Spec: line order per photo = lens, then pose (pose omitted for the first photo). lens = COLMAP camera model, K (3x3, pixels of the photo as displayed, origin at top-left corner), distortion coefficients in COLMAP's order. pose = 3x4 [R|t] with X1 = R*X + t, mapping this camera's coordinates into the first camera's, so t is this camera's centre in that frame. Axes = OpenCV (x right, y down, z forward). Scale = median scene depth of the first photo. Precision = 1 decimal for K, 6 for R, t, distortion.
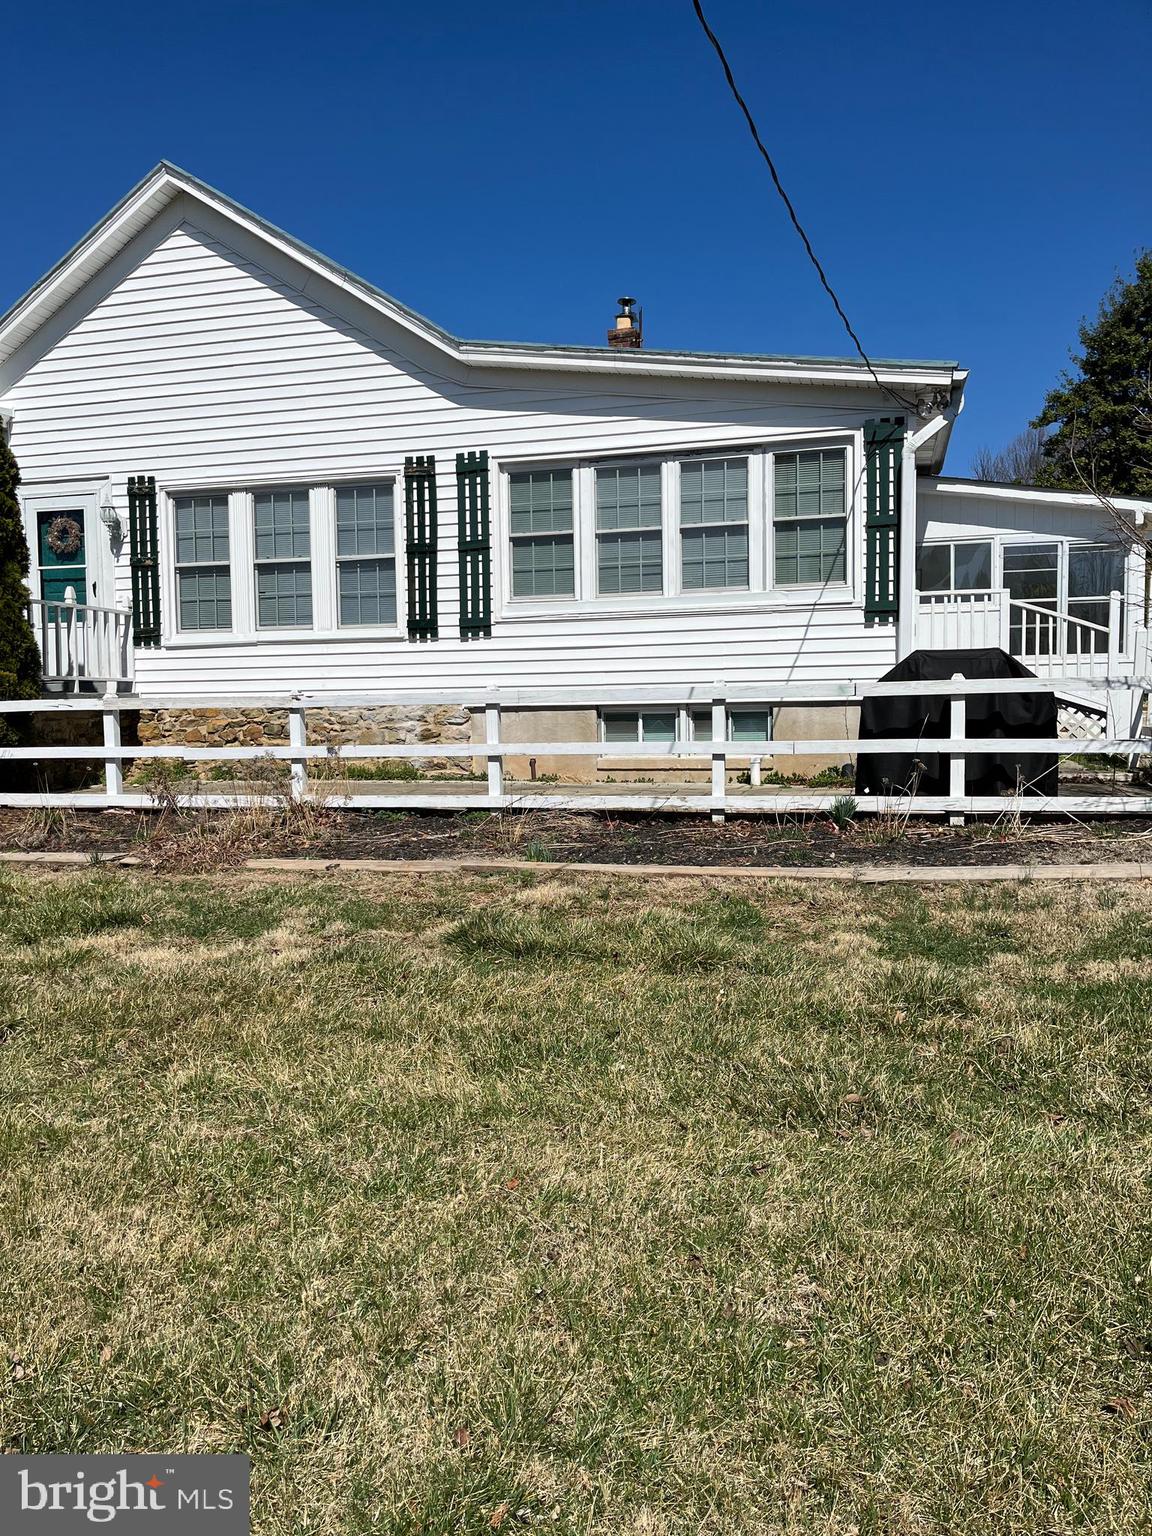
lens RADIAL K [[1058.2, 0, 576.8], [0, 1058.2, 796.7], [0, 0, 1]] dist [0.023236, -0.000598]
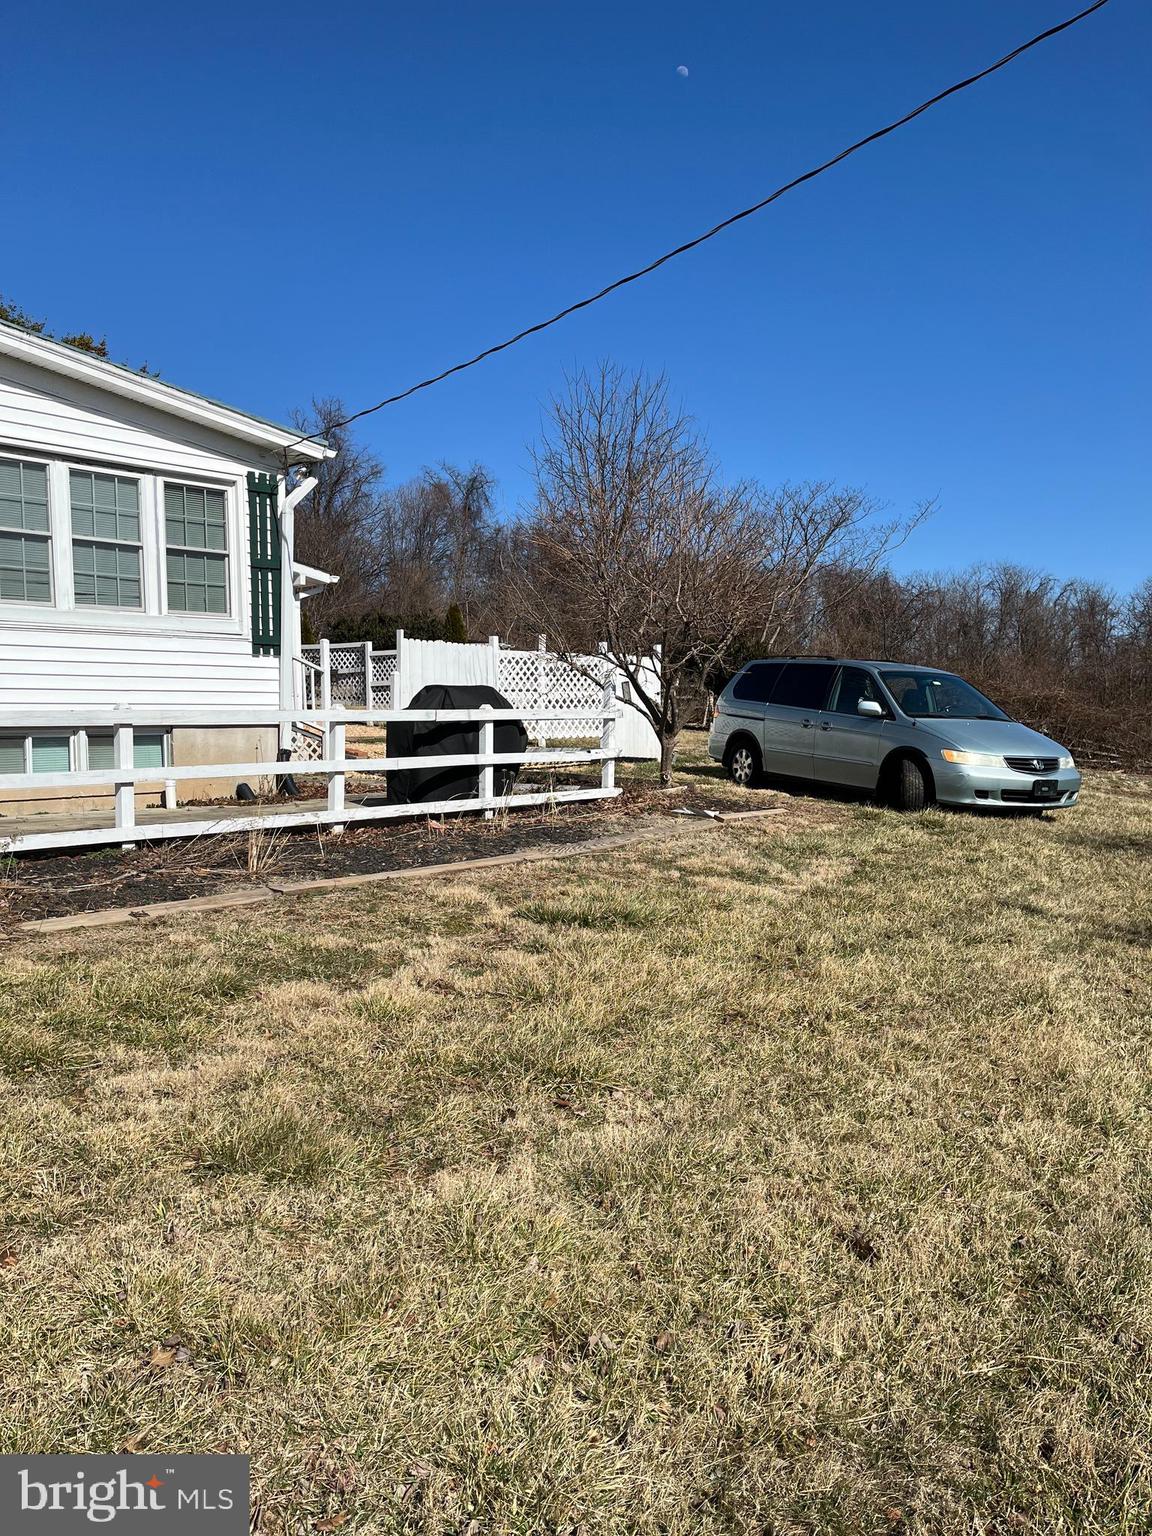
lens RADIAL K [[1158.3, 0, 576.0], [0, 1158.3, 768.0], [0, 0, 1]] dist [0.039617, 0.003946]
pose [[0.480342, -0.023009, 0.876779, -0.568826], [0.078022, 0.996814, -0.016585, -0.002245], [-0.873604, 0.076375, 0.480607, 0.138605]]
